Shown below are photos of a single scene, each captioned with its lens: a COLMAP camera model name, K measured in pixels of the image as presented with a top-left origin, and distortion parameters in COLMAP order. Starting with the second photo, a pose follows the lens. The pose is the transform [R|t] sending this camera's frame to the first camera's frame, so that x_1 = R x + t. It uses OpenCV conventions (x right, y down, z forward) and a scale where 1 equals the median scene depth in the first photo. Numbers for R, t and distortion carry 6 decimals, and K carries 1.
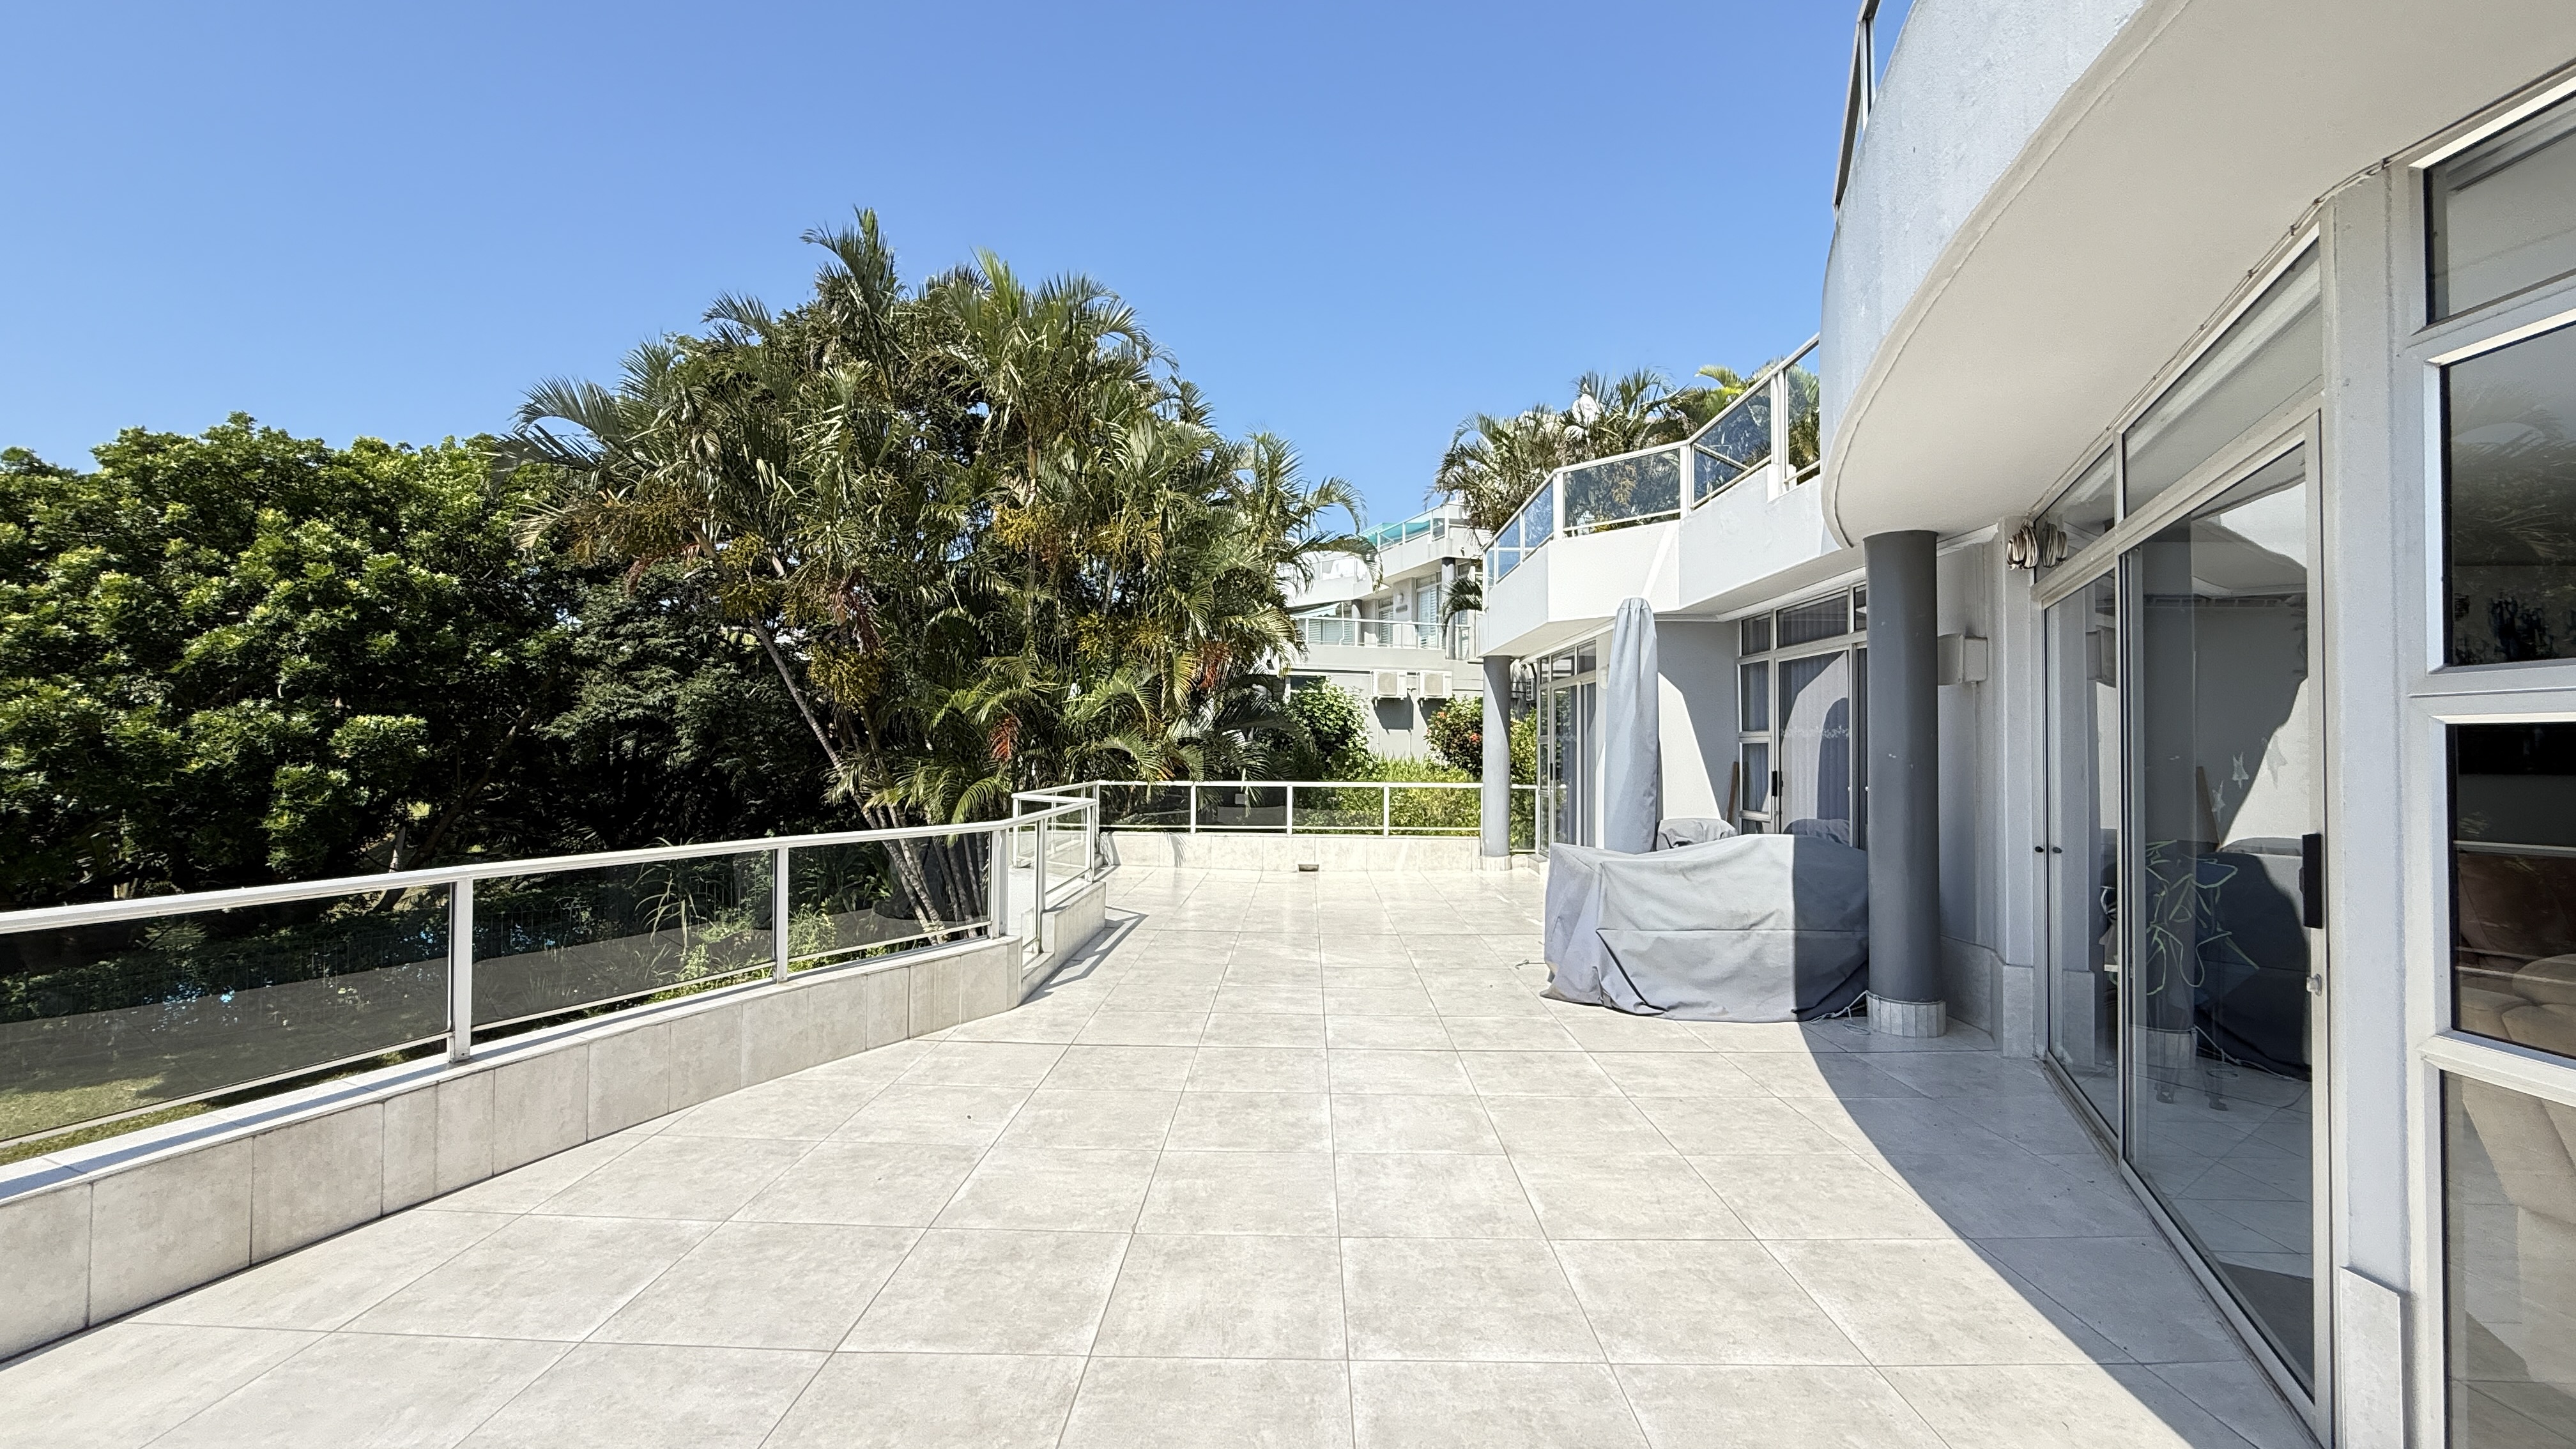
lens RADIAL K [[1033.3, 0, 1288.0], [0, 1033.3, 724.5], [0, 0, 1]] dist [-0.000486, -0.000015]
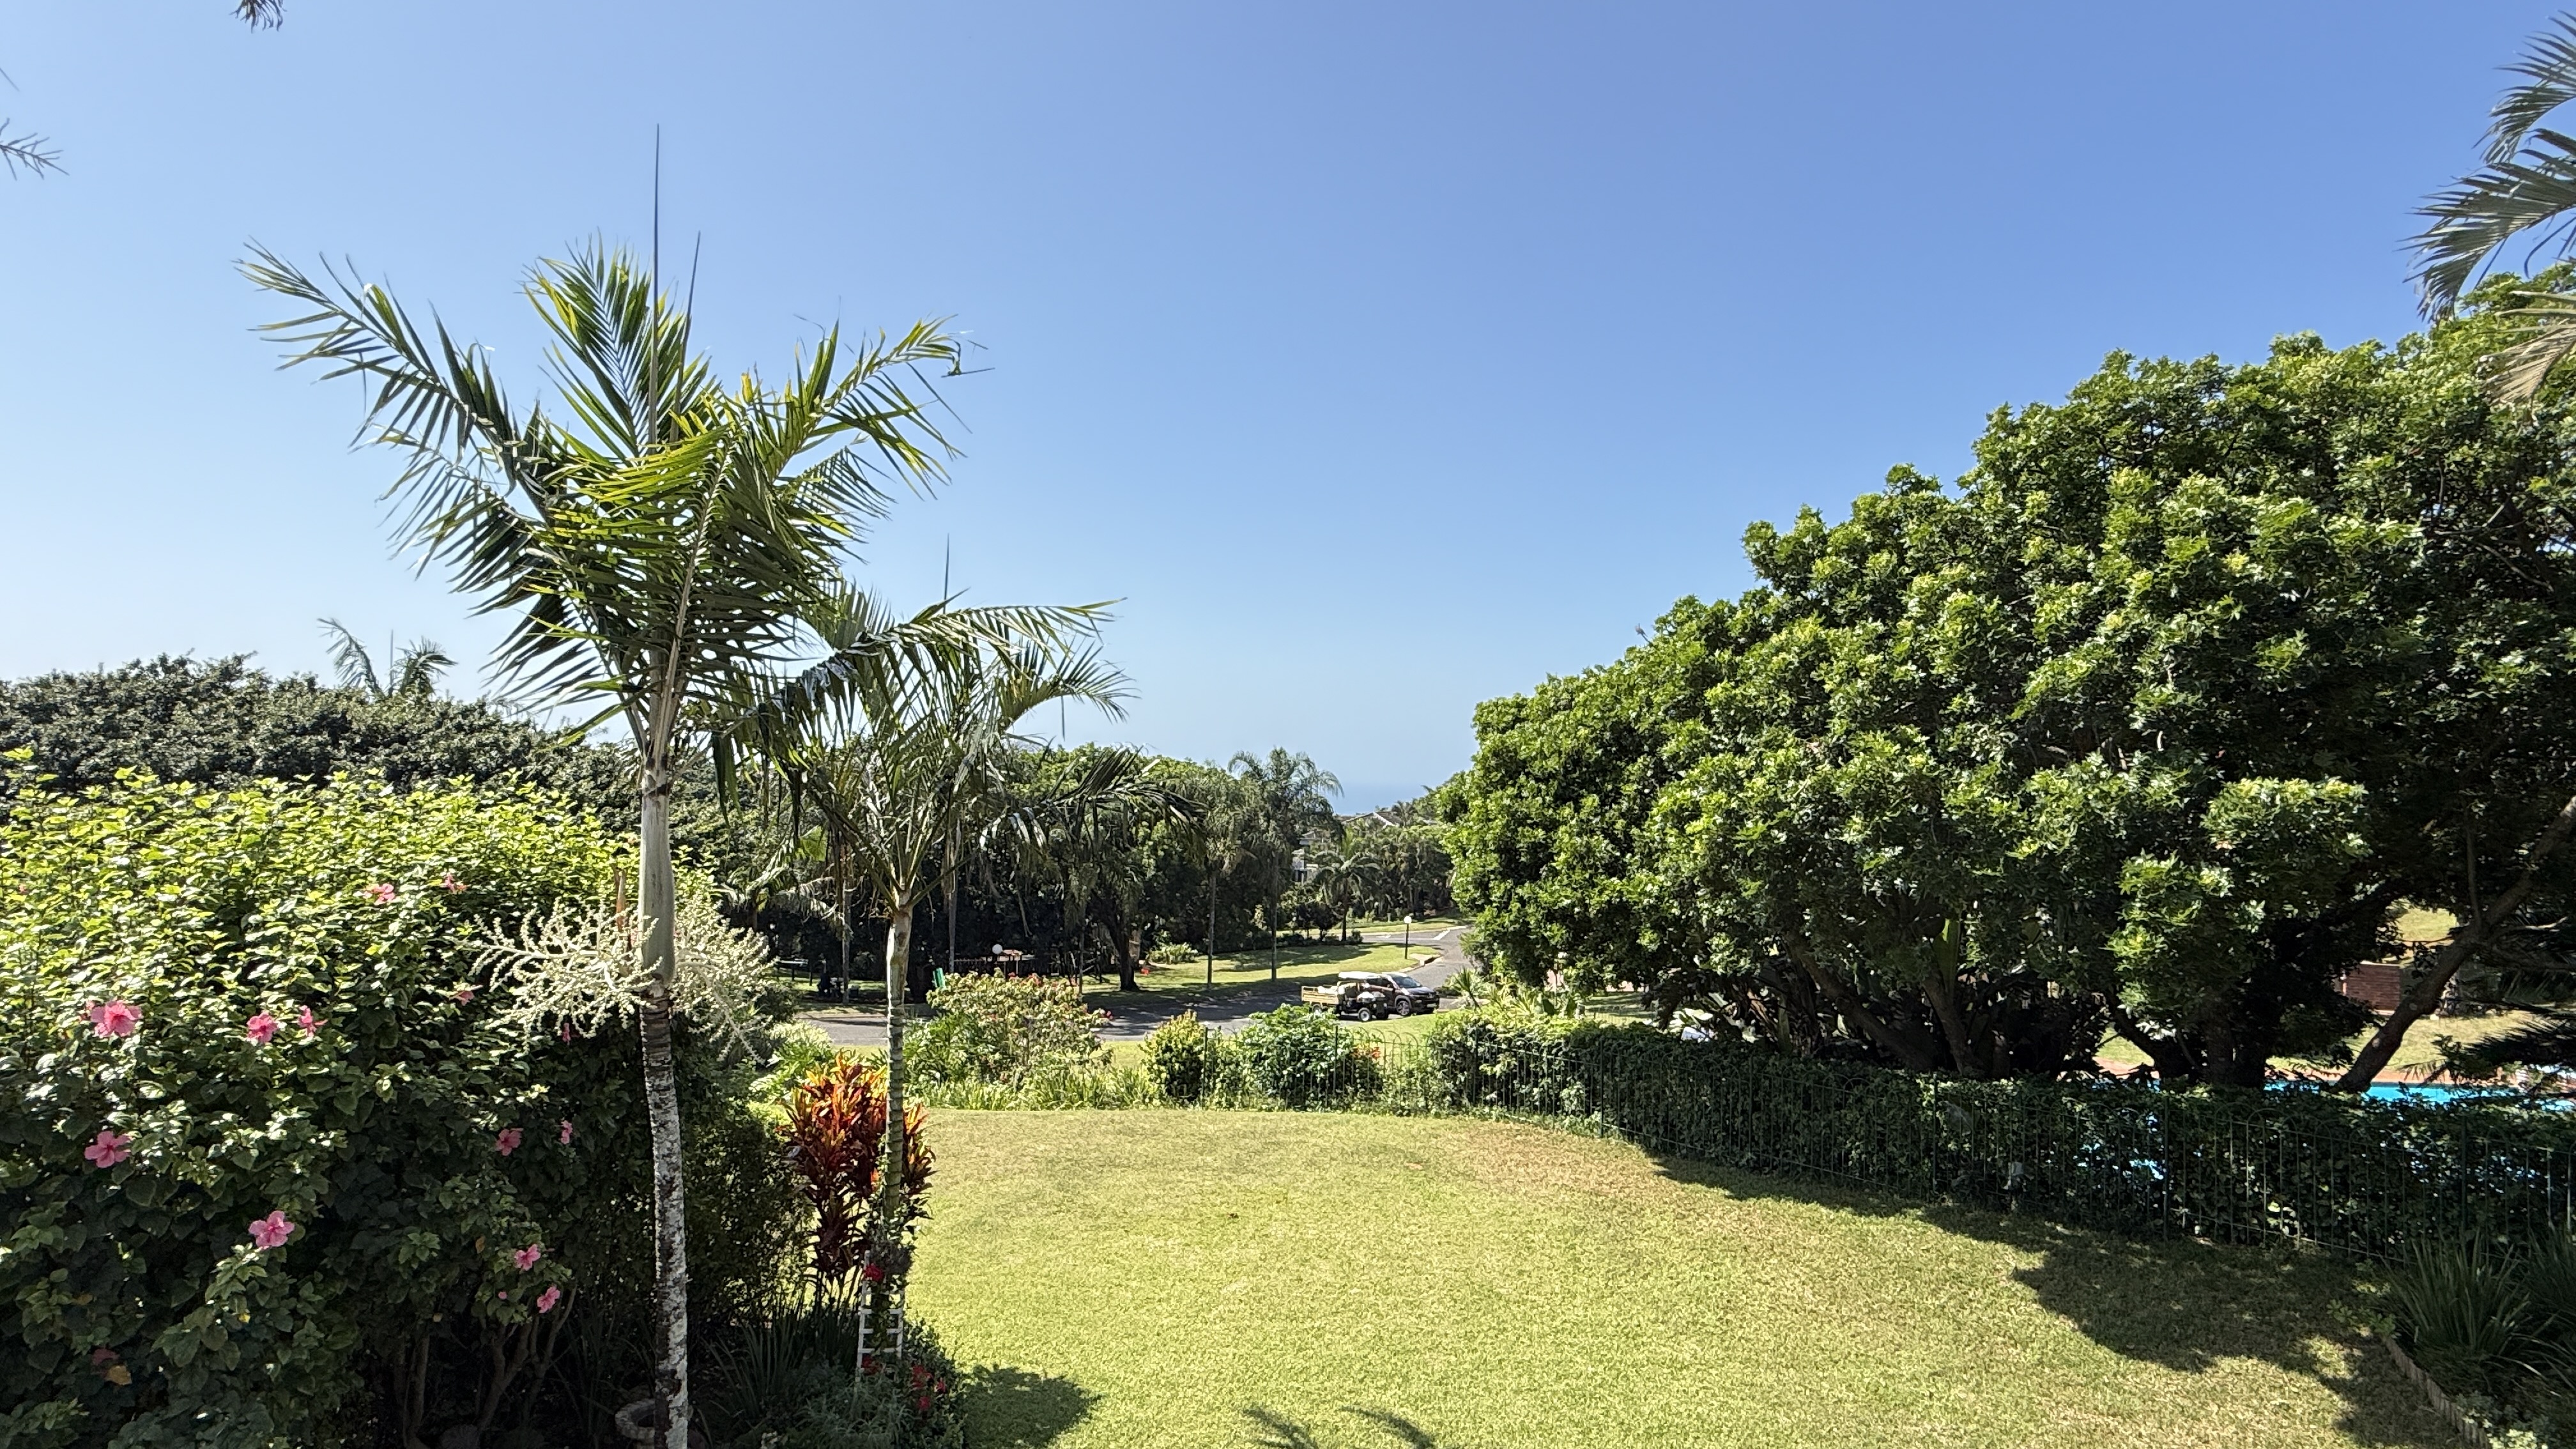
lens RADIAL K [[1279.1, 0, 1288.0], [0, 1279.1, 724.5], [0, 0, 1]] dist [-0.001247, -0.000614]
pose [[0.107893, -0.034880, -0.993550, -0.228093], [-0.009413, 0.999304, -0.036104, -0.008194], [0.994118, 0.013247, 0.107489, 0.374453]]
